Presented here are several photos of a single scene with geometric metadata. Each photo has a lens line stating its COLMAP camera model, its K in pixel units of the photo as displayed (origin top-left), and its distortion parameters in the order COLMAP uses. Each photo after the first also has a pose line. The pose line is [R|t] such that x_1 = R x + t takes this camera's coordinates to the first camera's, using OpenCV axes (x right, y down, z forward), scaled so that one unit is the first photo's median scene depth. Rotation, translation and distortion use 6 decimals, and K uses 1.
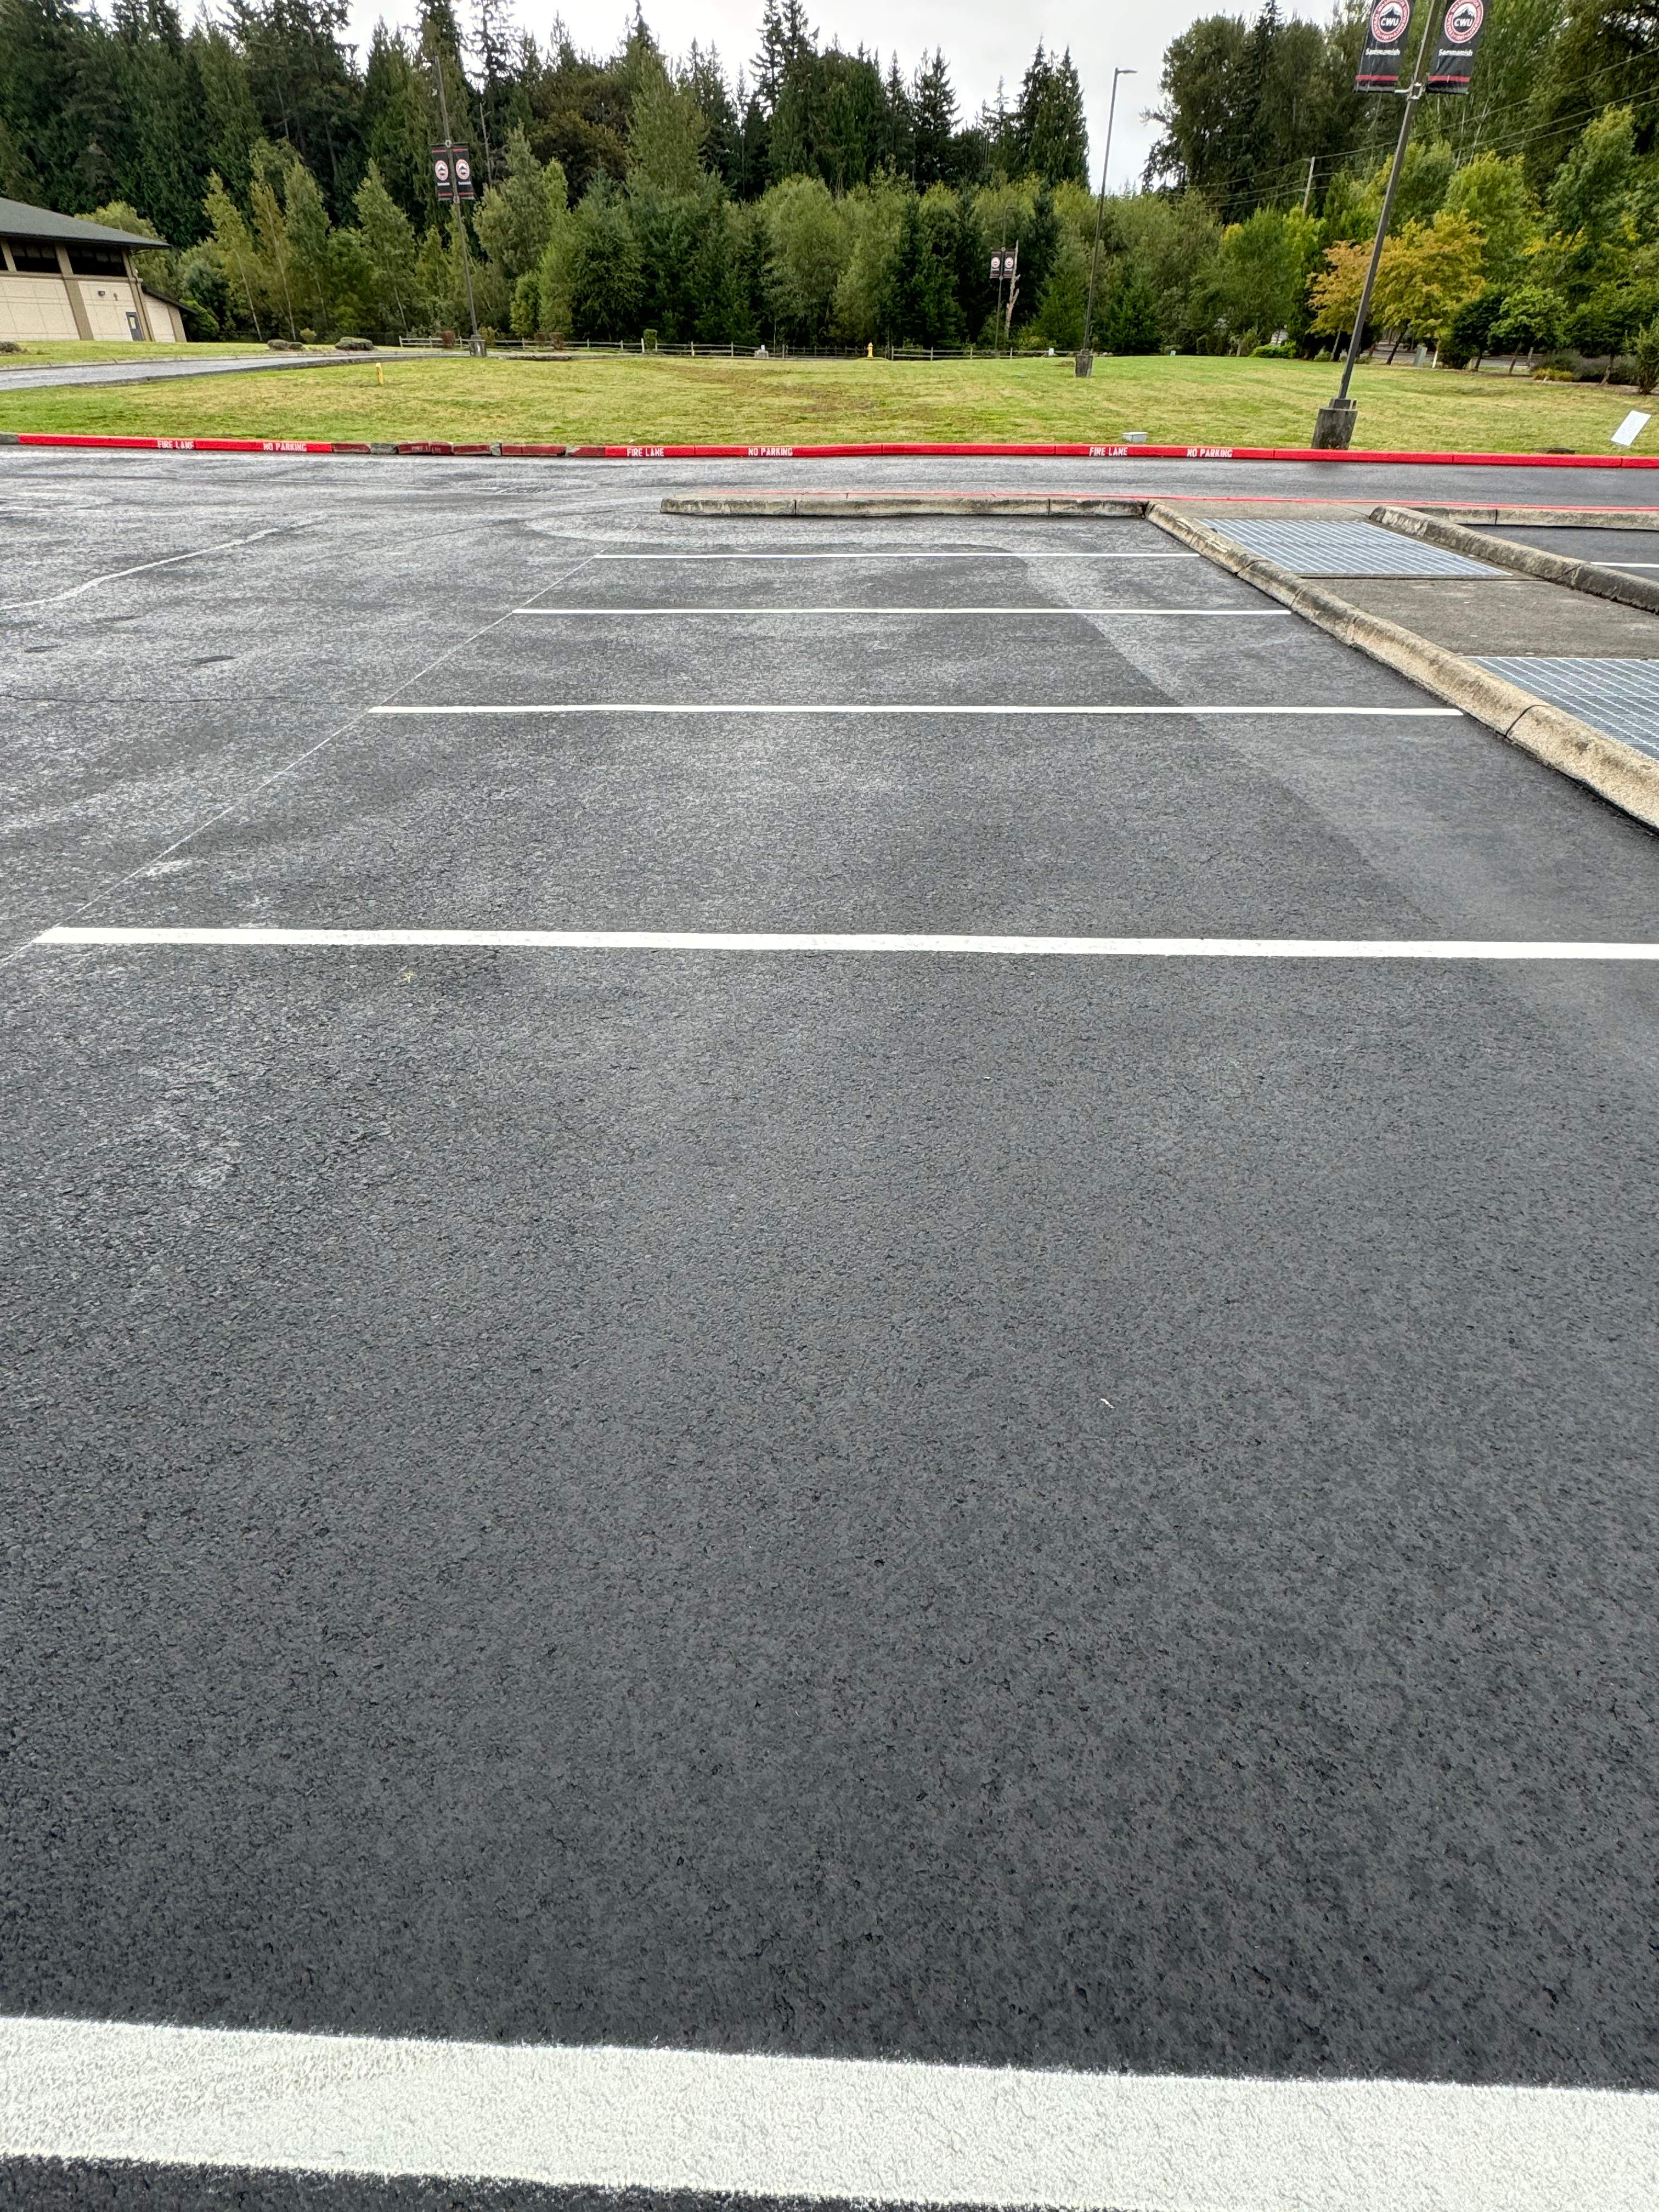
lens RADIAL K [[1136.9, 0, 826.6], [0, 1136.9, 1105.3], [0, 0, 1]] dist [-0.000380, -0.001563]
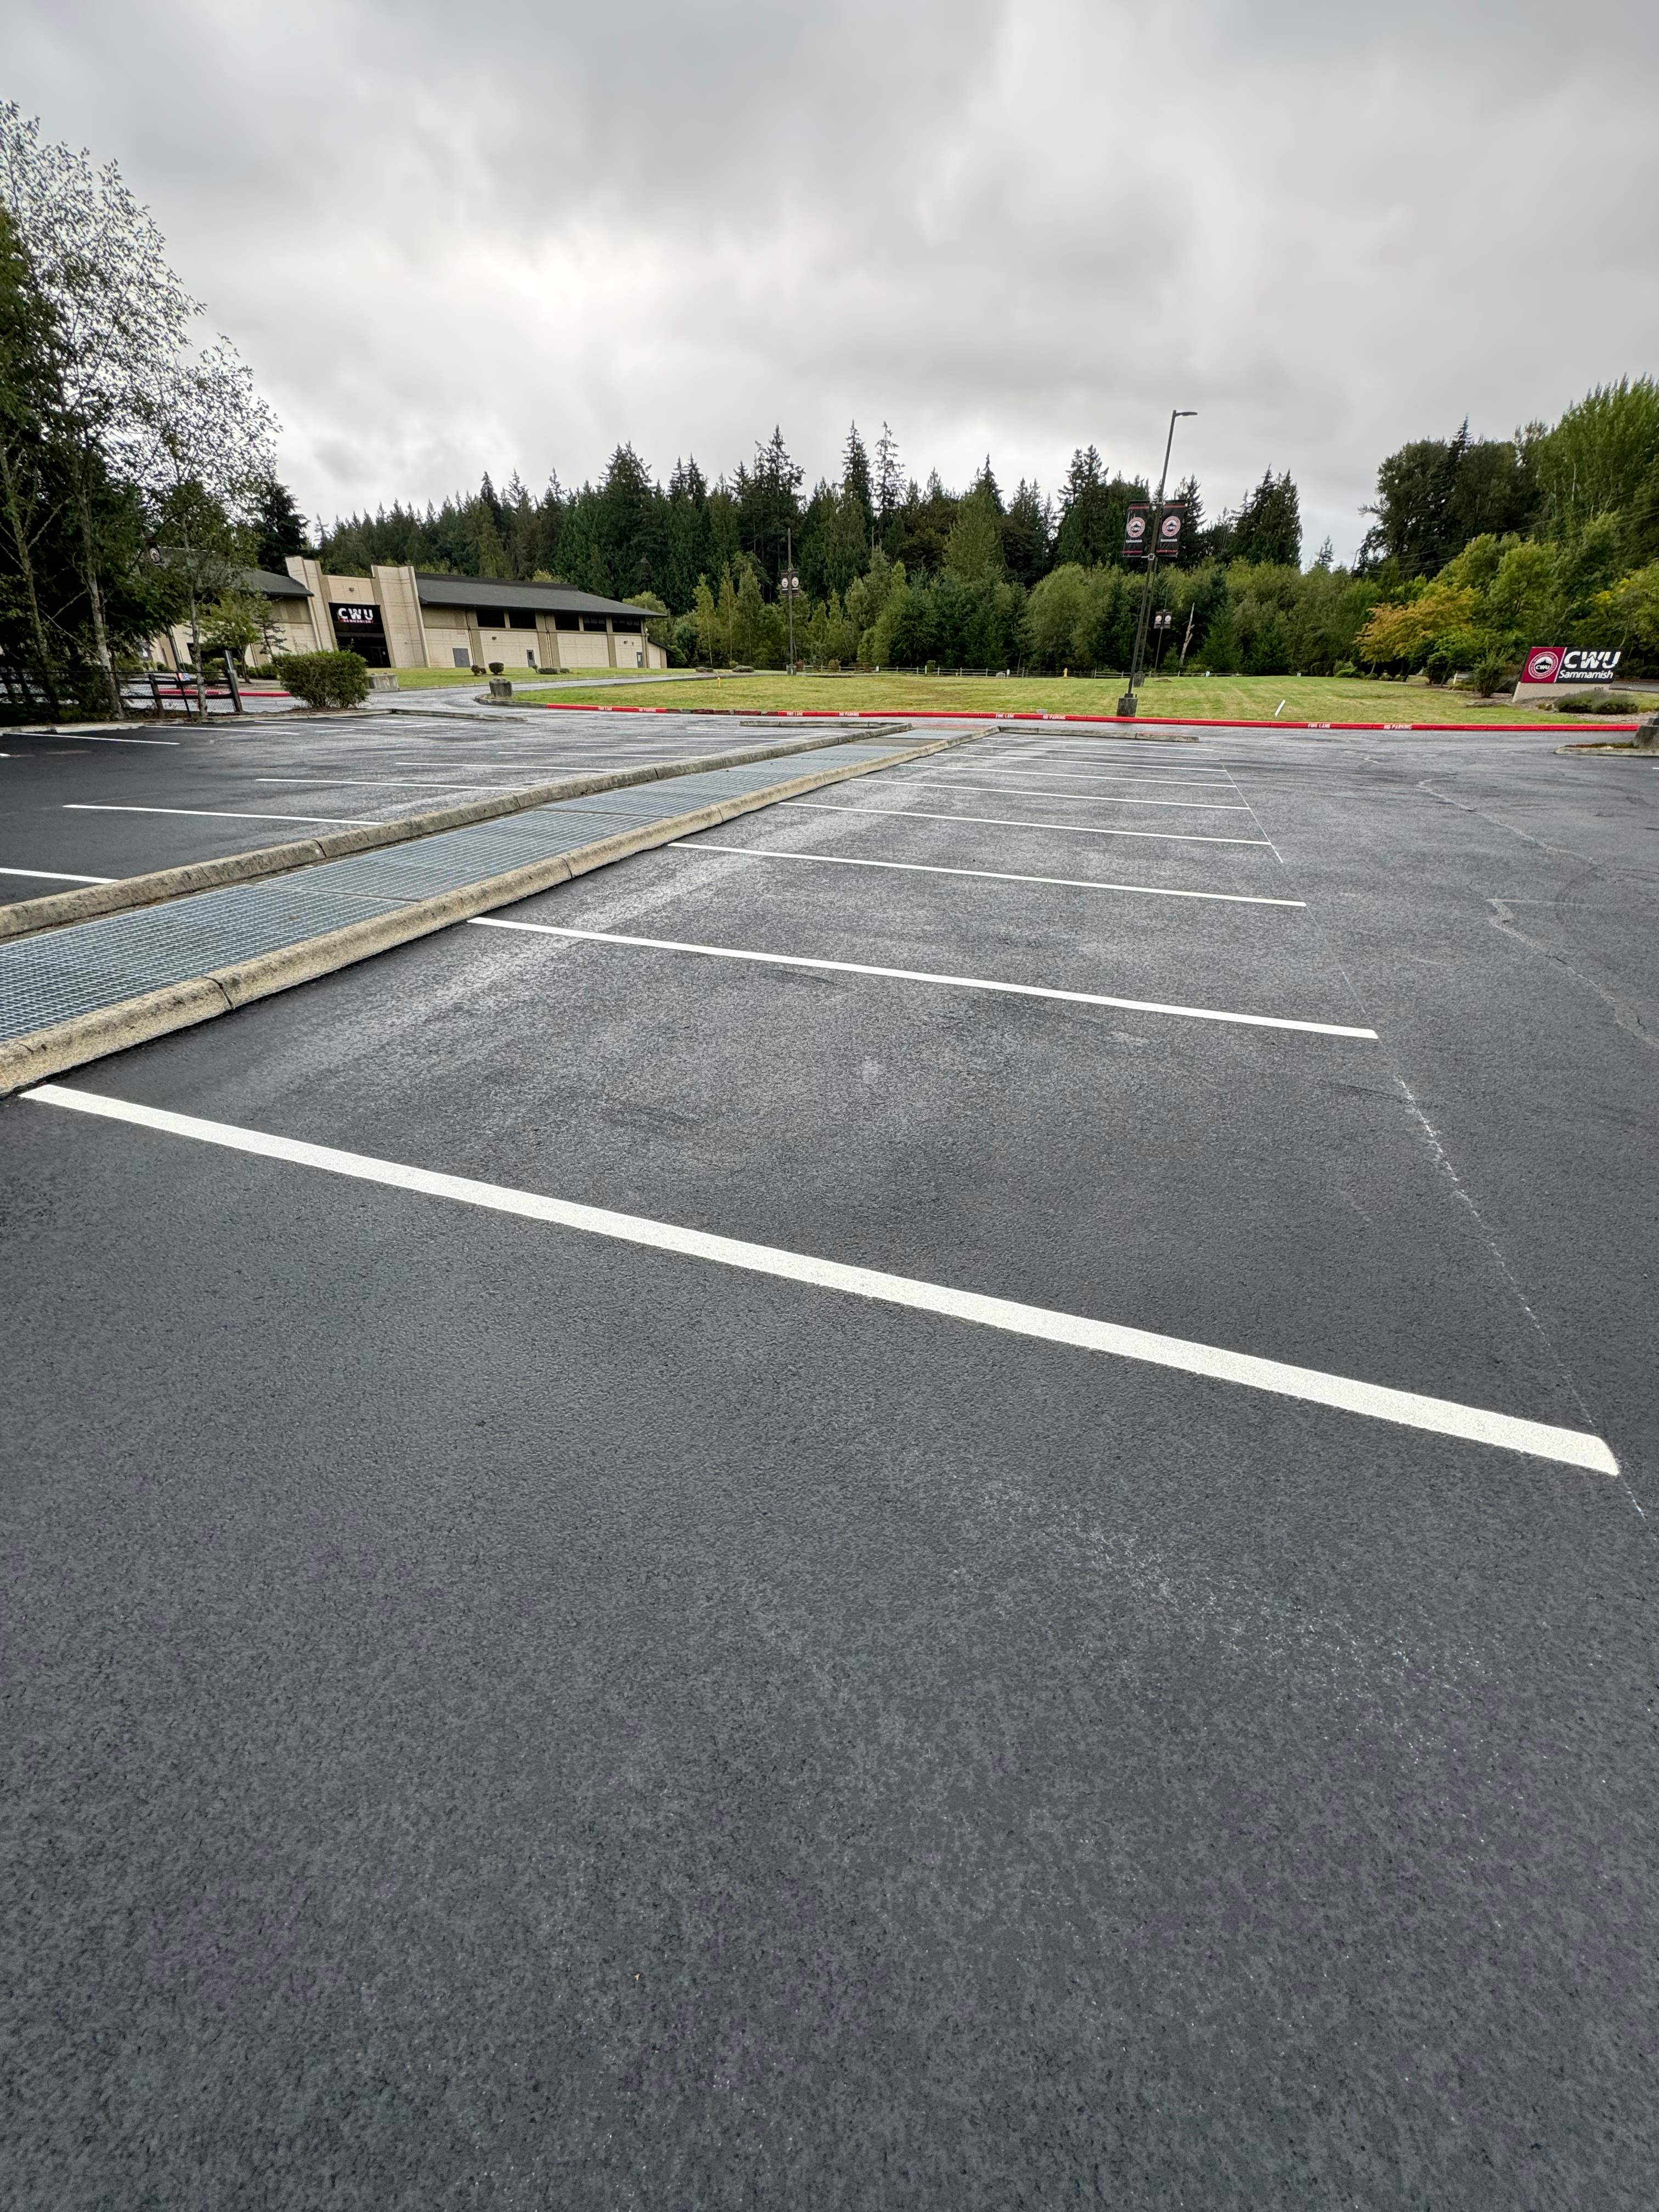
lens RADIAL K [[878.9, 0, 828.8], [0, 878.9, 1107.3], [0, 0, 1]] dist [-0.002855, 0.000051]
pose [[0.957462, 0.127329, -0.258947, 0.074833], [-0.159291, 0.981484, -0.106372, 0.058173], [0.240608, 0.143095, 0.960017, -0.086137]]
